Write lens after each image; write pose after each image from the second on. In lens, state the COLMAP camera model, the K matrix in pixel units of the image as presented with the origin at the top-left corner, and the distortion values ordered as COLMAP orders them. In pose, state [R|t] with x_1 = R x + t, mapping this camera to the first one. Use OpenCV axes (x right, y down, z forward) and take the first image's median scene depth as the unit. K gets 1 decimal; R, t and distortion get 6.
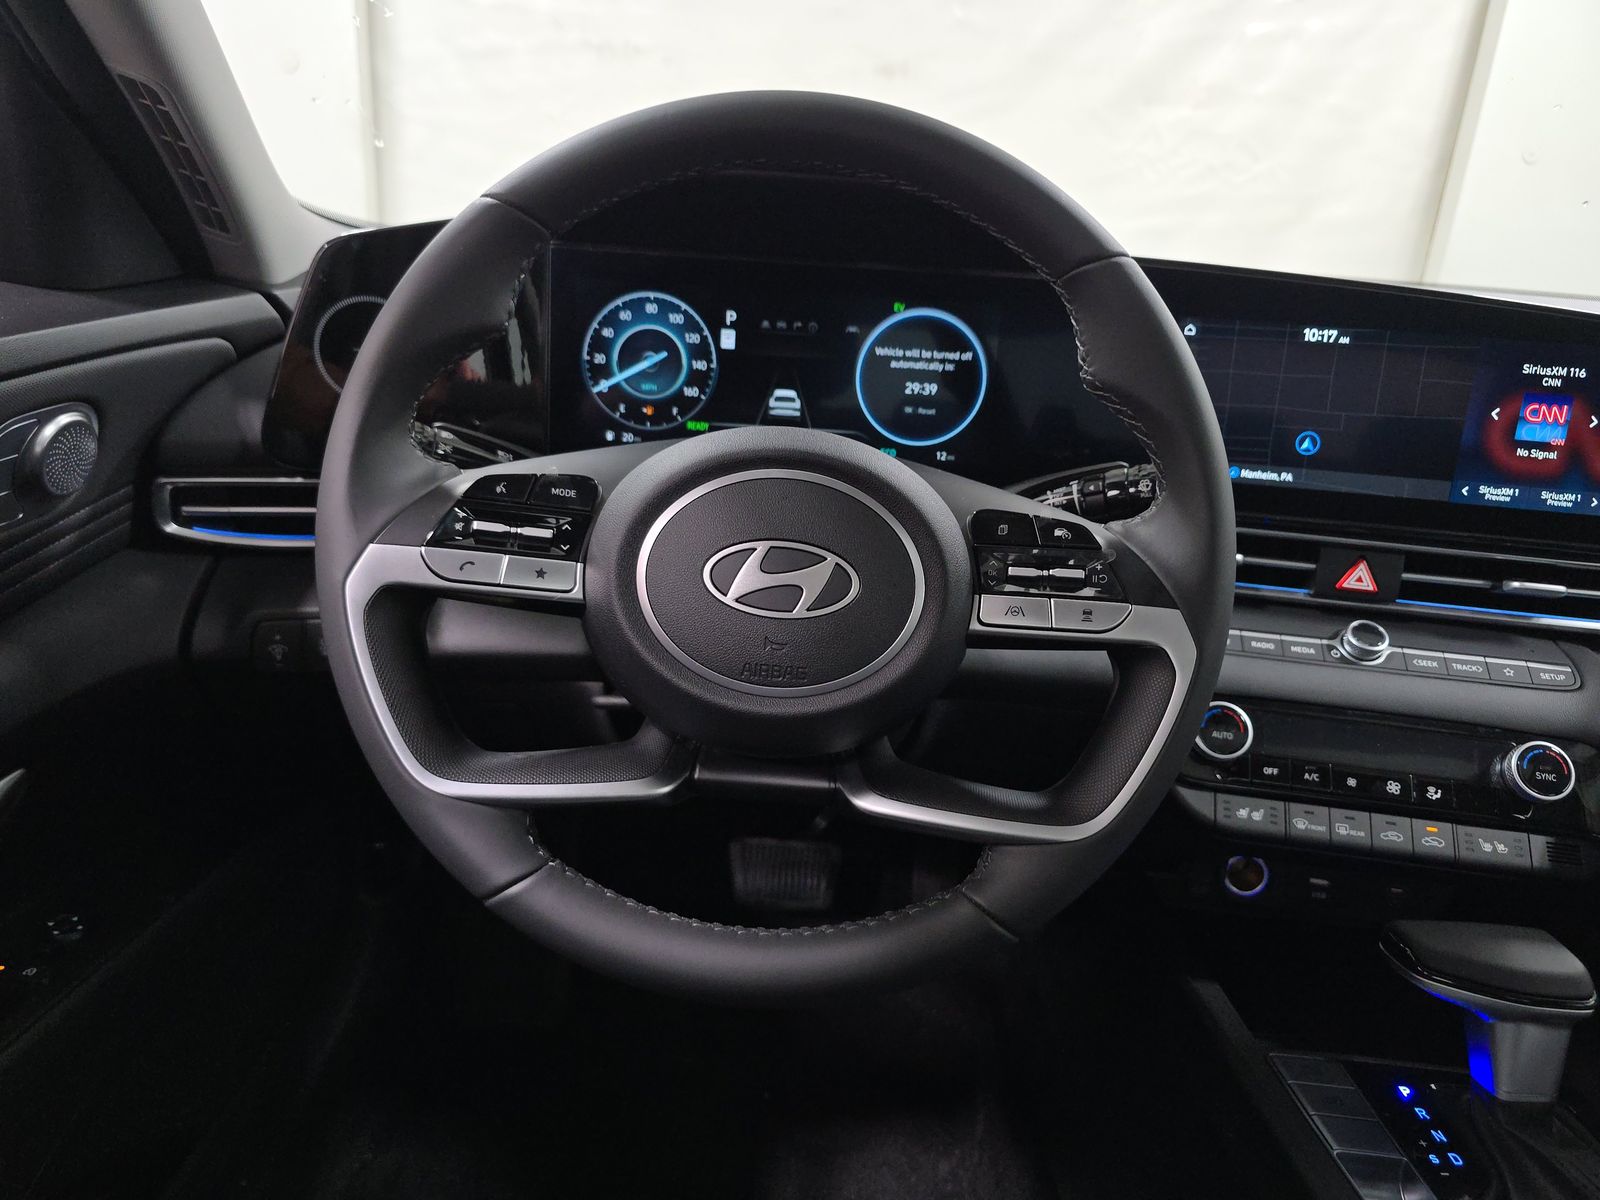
lens RADIAL K [[1123.8, 0, 799.8], [0, 1123.8, 605.0], [0, 0, 1]] dist [0.020004, -0.019598]
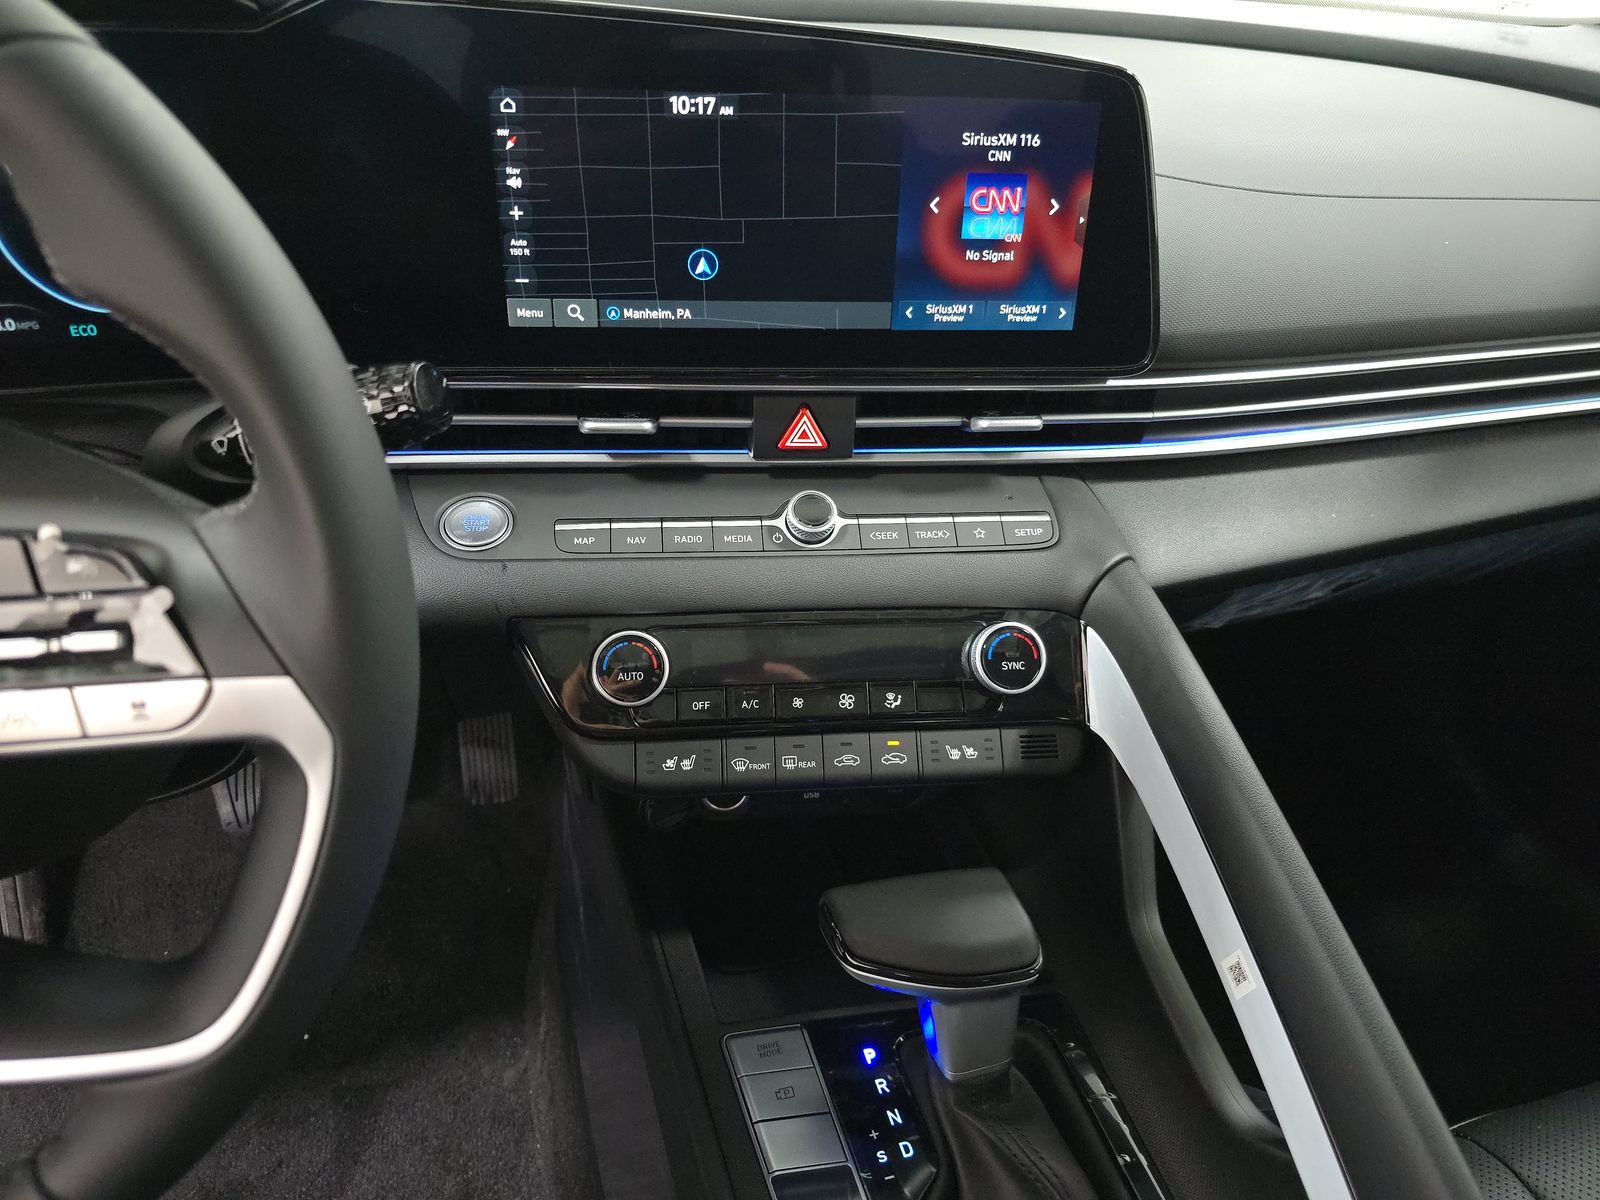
lens RADIAL K [[1076.6, 0, 797.7], [0, 1076.6, 592.0], [0, 0, 1]] dist [0.029430, -0.013248]
pose [[0.966854, -0.154901, 0.202976, 0.335454], [0.101722, 0.962826, 0.250238, -0.108402], [-0.234193, -0.221297, 0.946669, 0.281949]]
